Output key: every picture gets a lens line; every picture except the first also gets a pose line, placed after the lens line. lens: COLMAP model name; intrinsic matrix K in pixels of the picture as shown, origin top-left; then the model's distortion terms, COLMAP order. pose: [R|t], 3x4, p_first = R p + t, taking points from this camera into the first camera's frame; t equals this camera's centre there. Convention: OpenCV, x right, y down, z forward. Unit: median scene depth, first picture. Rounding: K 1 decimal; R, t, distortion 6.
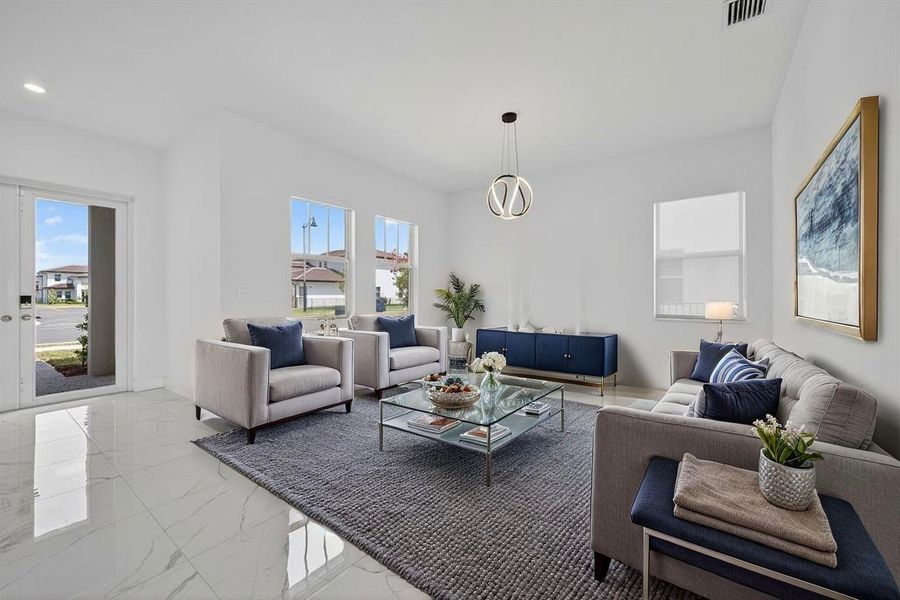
lens RADIAL K [[371.6, 0, 450.0], [0, 371.6, 300.0], [0, 0, 1]] dist [0.001168, 0.000125]
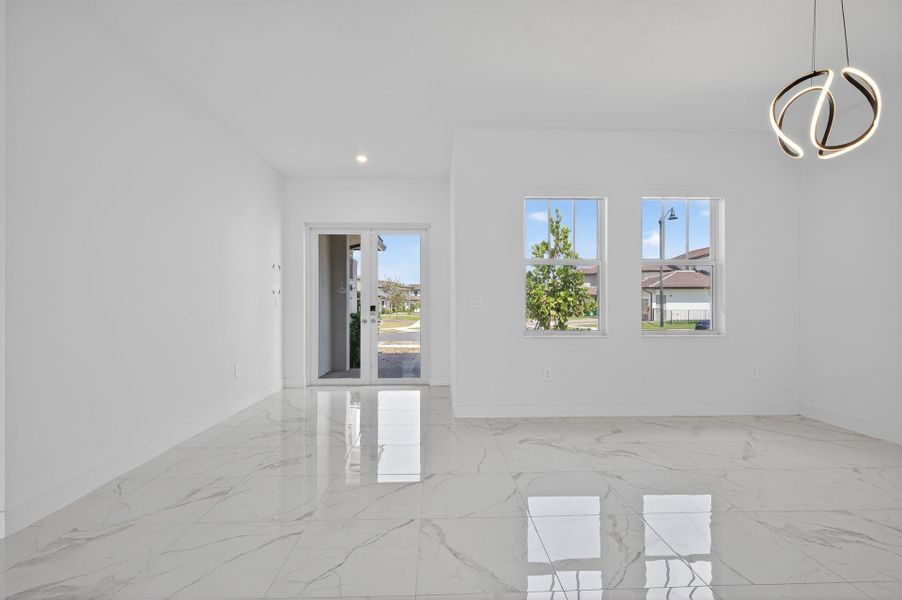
lens RADIAL K [[436.2, 0, 451.0], [0, 436.2, 300.0], [0, 0, 1]] dist [-0.000865, -0.000210]
pose [[0.605235, -0.009526, -0.795990, 0.093767], [-0.011466, 0.999720, -0.020682, -0.000484], [0.795964, 0.021644, 0.604957, 0.062256]]
